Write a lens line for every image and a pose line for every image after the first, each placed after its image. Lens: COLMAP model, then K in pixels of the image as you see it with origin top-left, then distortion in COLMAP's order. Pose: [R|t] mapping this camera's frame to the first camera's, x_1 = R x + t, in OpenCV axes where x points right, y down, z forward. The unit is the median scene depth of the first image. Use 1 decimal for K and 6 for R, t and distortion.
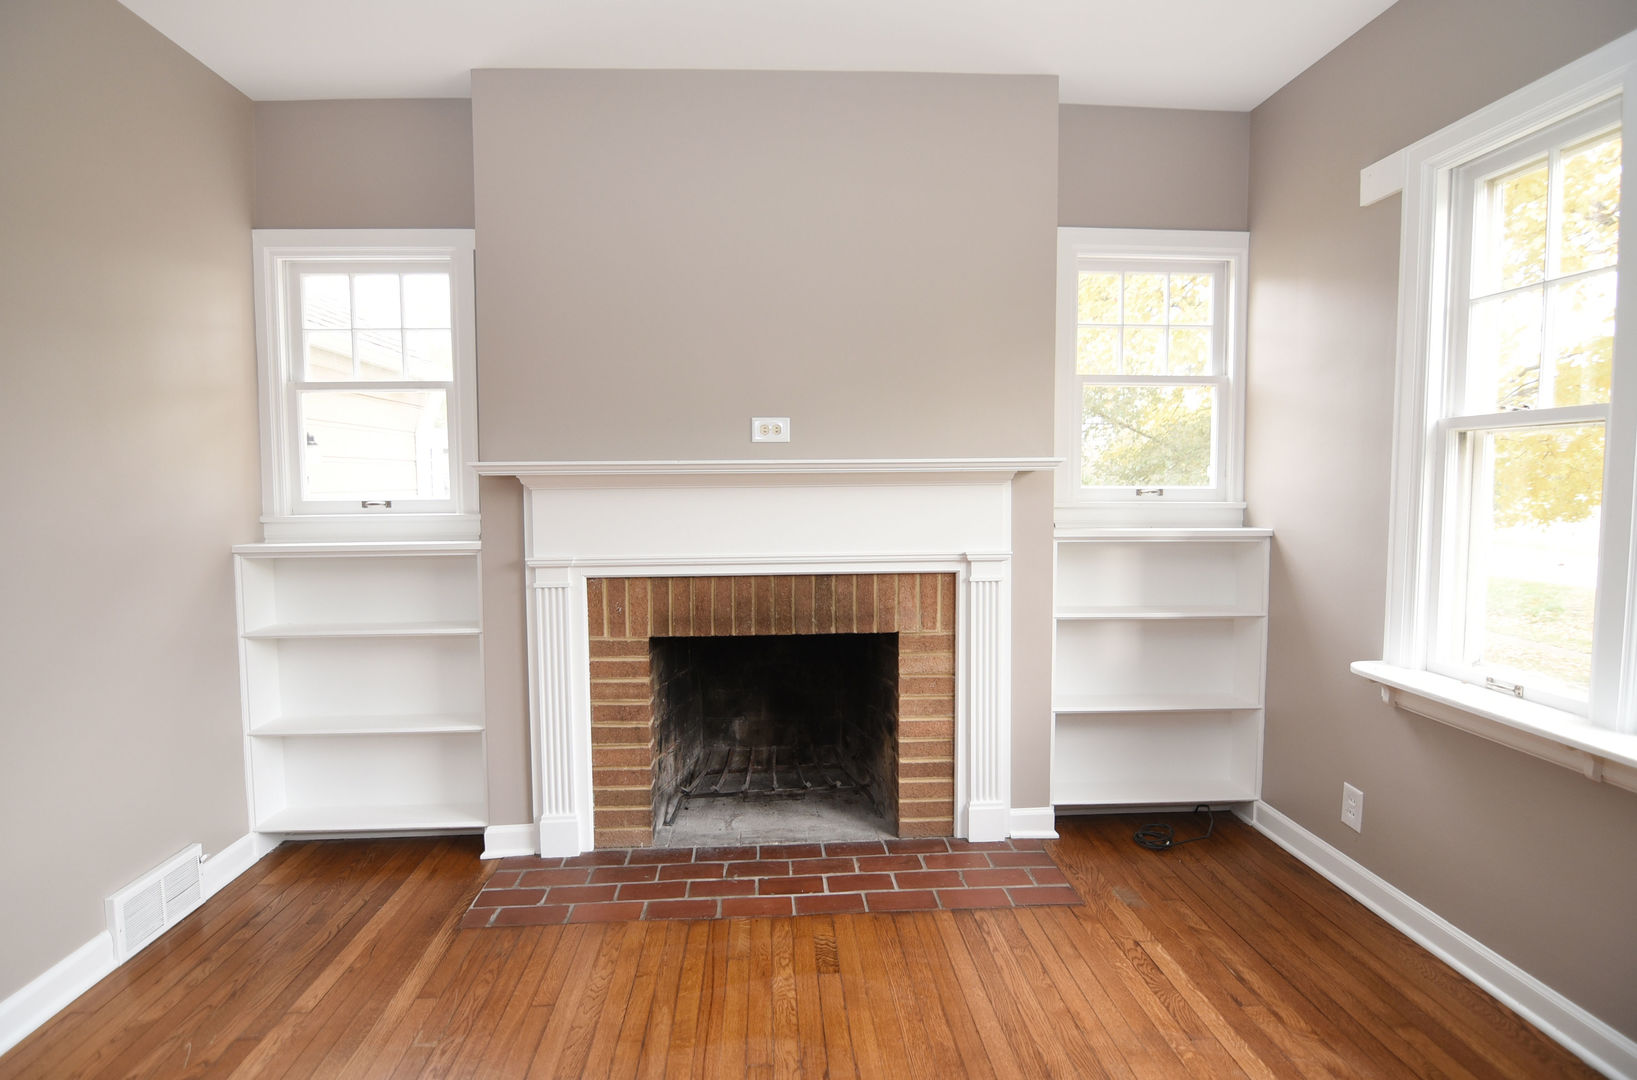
lens RADIAL K [[816.7, 0, 803.8], [0, 816.7, 525.1], [0, 0, 1]] dist [-0.016304, -0.000831]
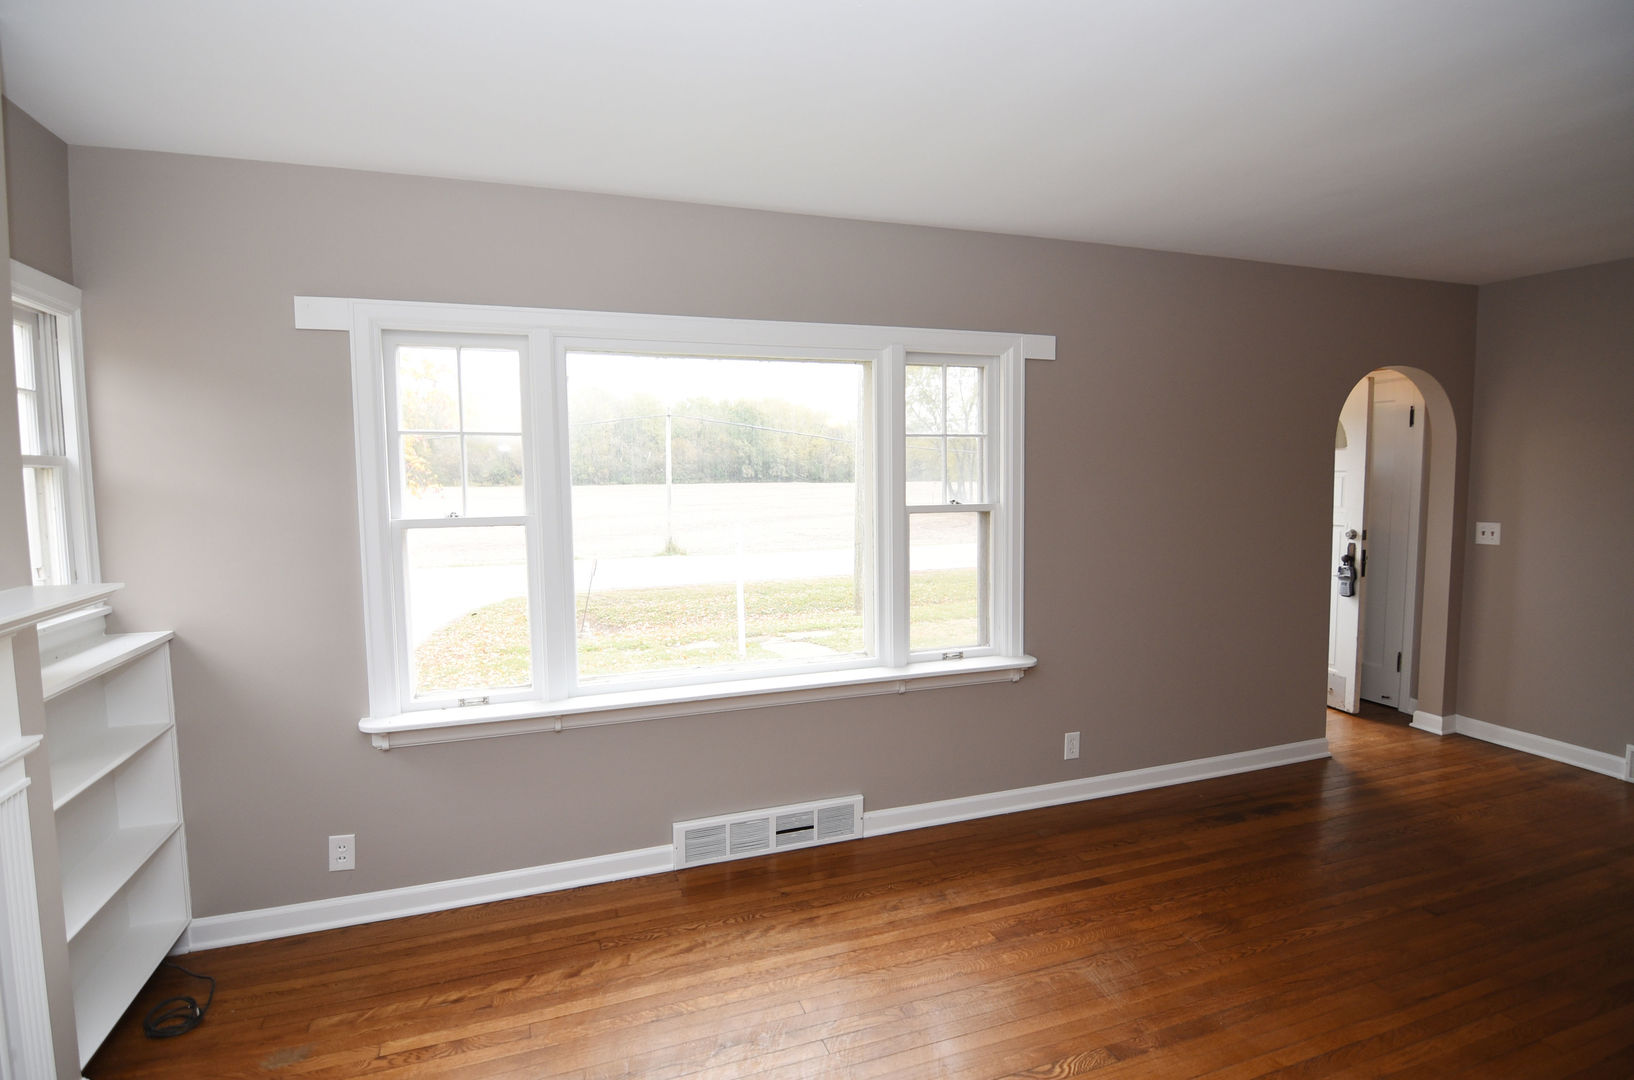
lens RADIAL K [[812.2, 0, 805.2], [0, 812.2, 538.2], [0, 0, 1]] dist [-0.003824, -0.011401]
pose [[-0.287077, -0.069119, 0.955411, -0.507848], [0.070466, 0.993167, 0.093023, -0.137003], [-0.955312, 0.094029, -0.280245, 0.572187]]
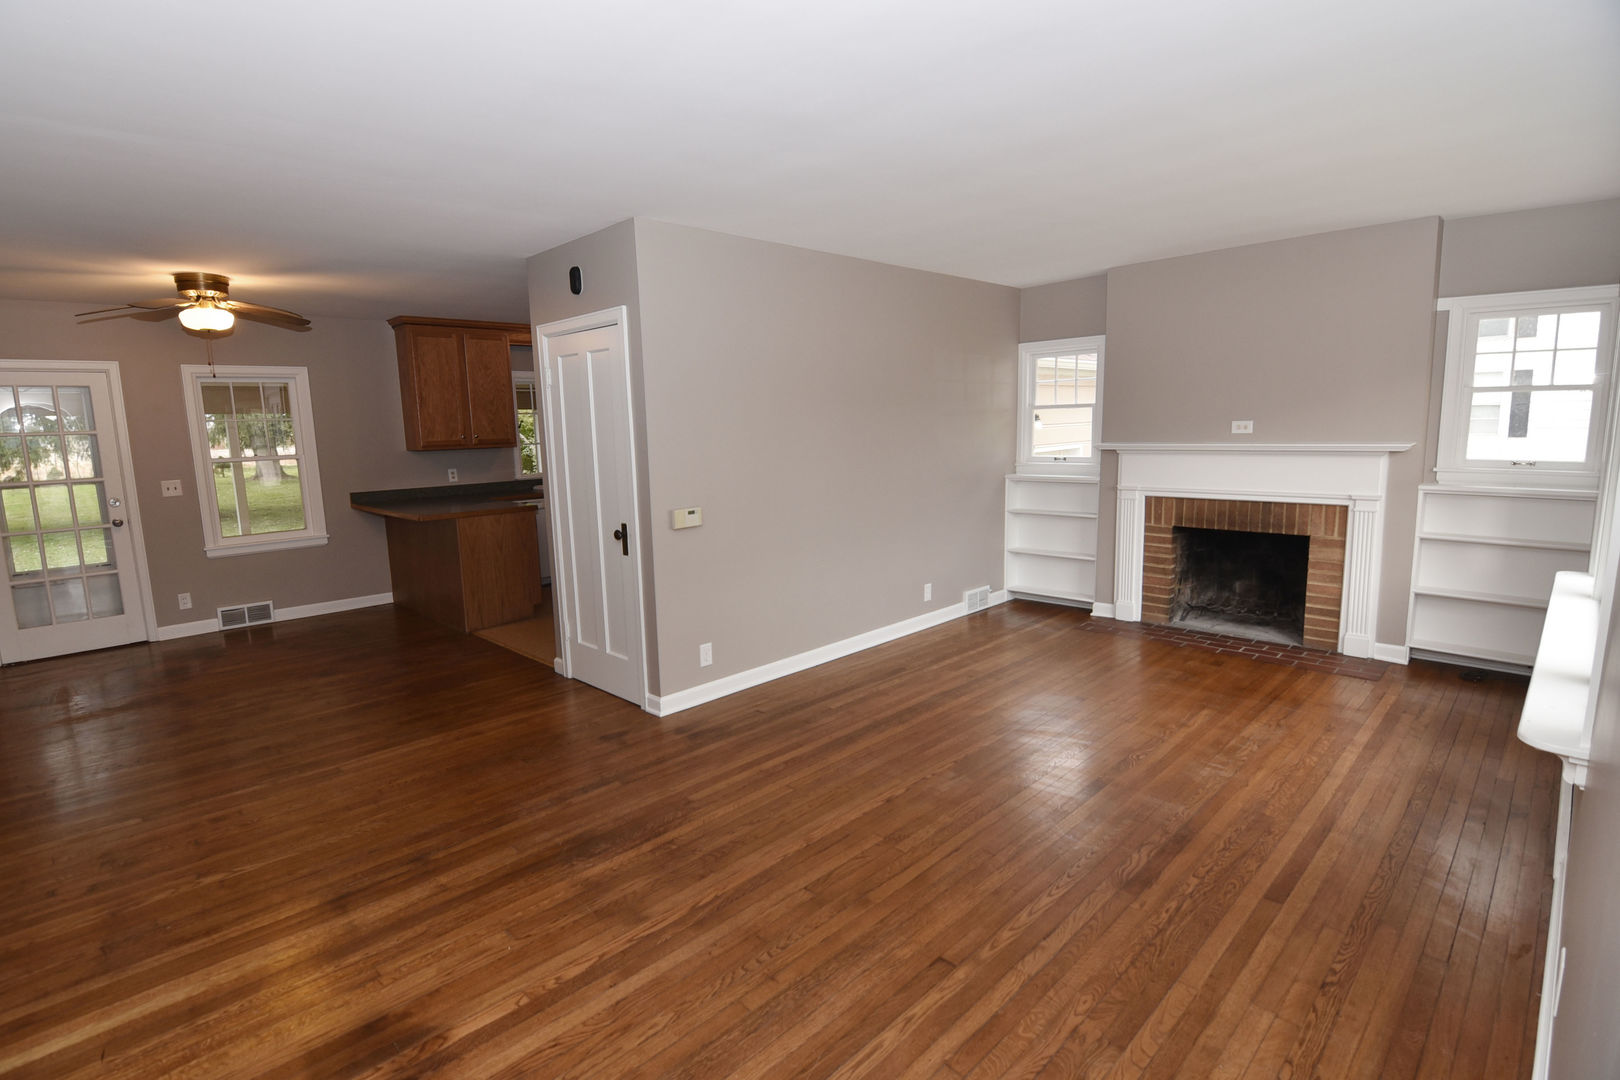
lens RADIAL K [[782.4, 0, 802.7], [0, 782.4, 537.4], [0, 0, 1]] dist [-0.005800, -0.009632]
pose [[0.666692, 0.098946, -0.738736, 0.663752], [-0.023535, 0.993450, 0.111822, -0.036766], [0.744961, -0.057165, 0.664654, -1.053660]]
